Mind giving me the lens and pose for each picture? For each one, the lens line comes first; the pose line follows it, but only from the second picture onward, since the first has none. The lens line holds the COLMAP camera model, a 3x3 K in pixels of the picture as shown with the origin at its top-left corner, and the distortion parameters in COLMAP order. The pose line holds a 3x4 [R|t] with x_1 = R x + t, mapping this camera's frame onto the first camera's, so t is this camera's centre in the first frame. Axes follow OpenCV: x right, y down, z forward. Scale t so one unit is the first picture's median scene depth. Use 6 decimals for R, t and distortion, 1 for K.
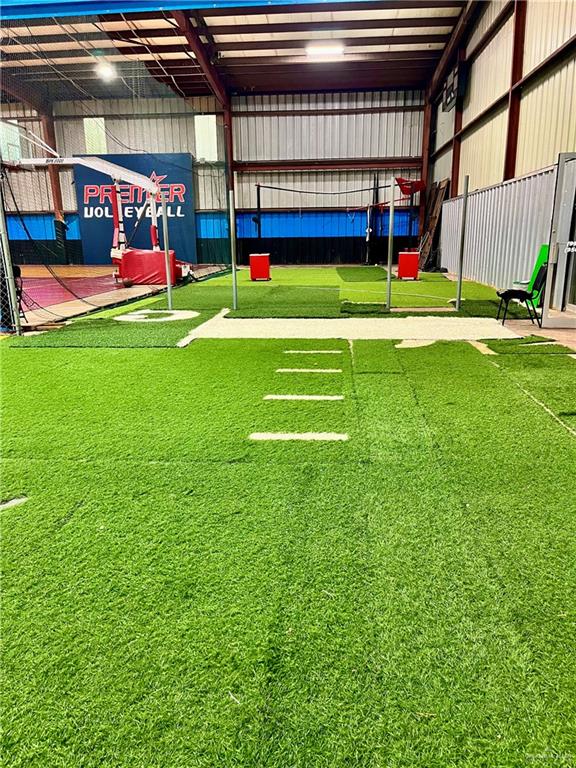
lens RADIAL K [[589.0, 0, 288.0], [0, 589.0, 384.0], [0, 0, 1]] dist [0.066564, -0.098743]
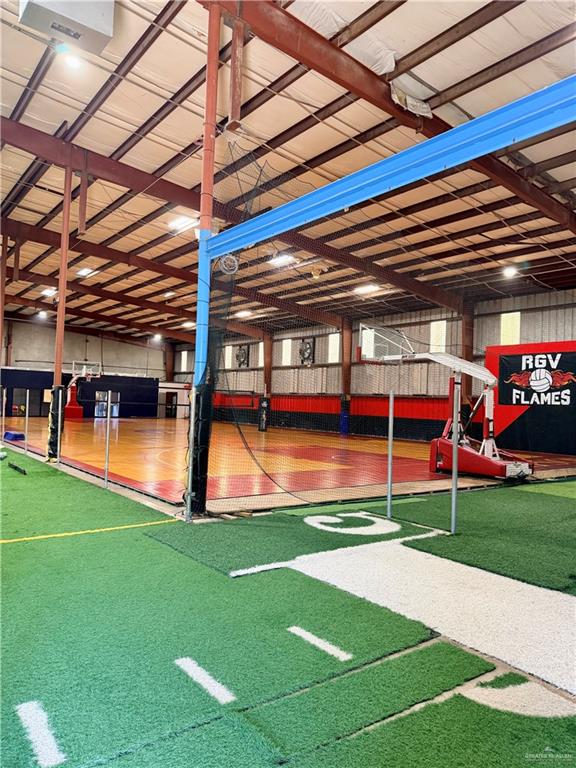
lens RADIAL K [[535.8, 0, 288.0], [0, 535.8, 384.0], [0, 0, 1]] dist [0.092374, -0.136563]
pose [[0.674990, 0.009309, -0.737768, 0.122340], [-0.221572, 0.956325, -0.190652, -0.054629], [0.703771, 0.292157, 0.647573, 0.134652]]
